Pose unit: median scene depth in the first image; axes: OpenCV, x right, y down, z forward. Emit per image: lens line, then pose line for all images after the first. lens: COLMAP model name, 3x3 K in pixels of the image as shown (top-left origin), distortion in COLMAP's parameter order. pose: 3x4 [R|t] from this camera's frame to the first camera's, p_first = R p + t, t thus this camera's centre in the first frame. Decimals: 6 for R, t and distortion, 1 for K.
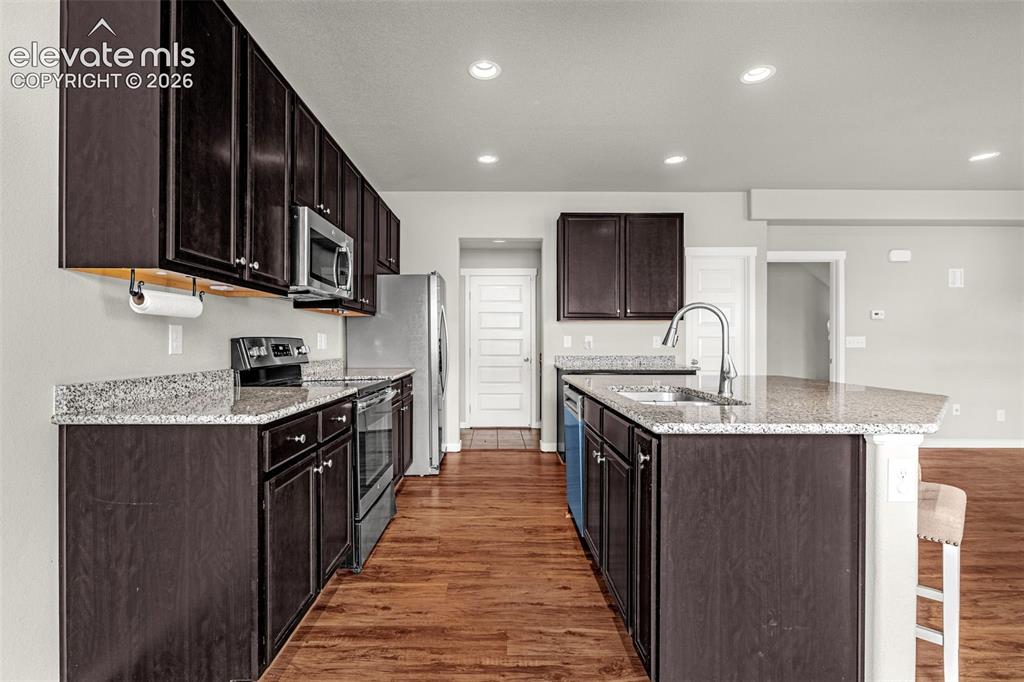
lens RADIAL K [[477.0, 0, 500.2], [0, 477.0, 341.4], [0, 0, 1]] dist [0.001079, -0.000004]
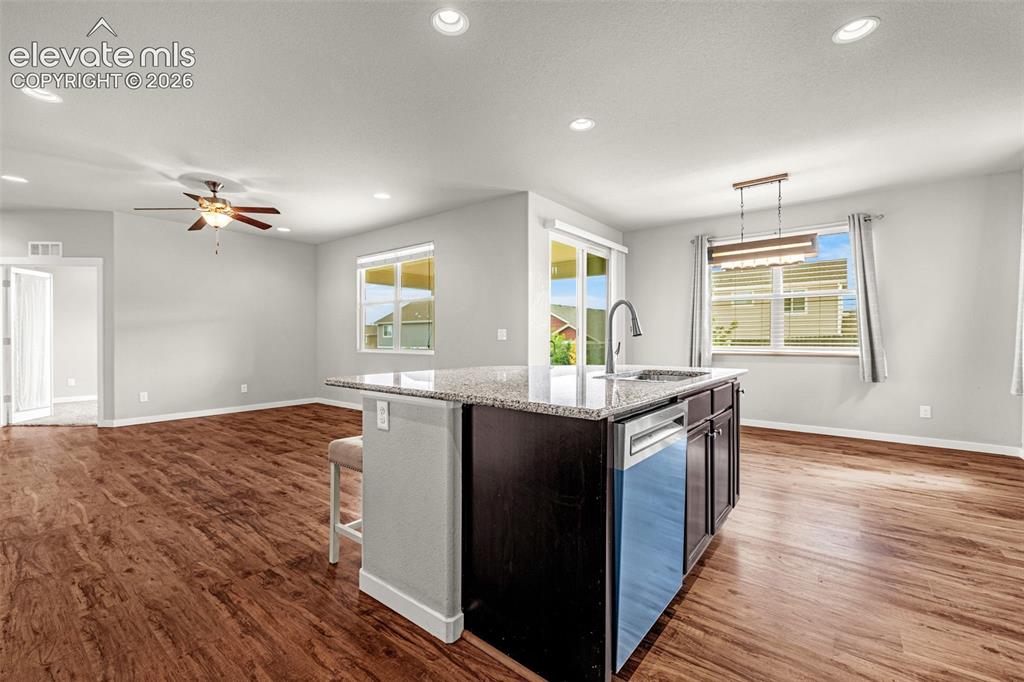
lens RADIAL K [[436.8, 0, 509.6], [0, 436.8, 339.9], [0, 0, 1]] dist [0.001219, -0.000272]
pose [[-0.777406, -0.004407, 0.628984, -0.030652], [-0.002536, 0.999989, 0.003873, 0.008175], [-0.628994, 0.001416, -0.777409, 1.016486]]
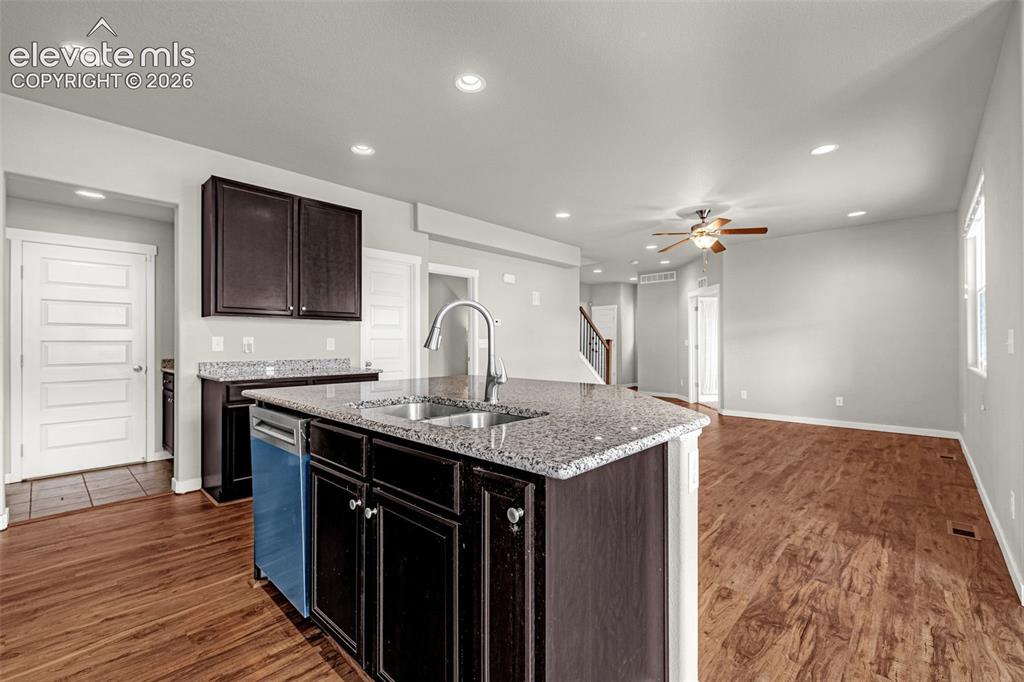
lens RADIAL K [[436.8, 0, 509.6], [0, 436.8, 339.9], [0, 0, 1]] dist [0.001219, -0.000272]
pose [[0.690887, 0.002930, 0.722956, -0.053372], [0.002518, 0.999976, -0.006459, -0.000481], [-0.722958, 0.006283, 0.690863, 0.192548]]
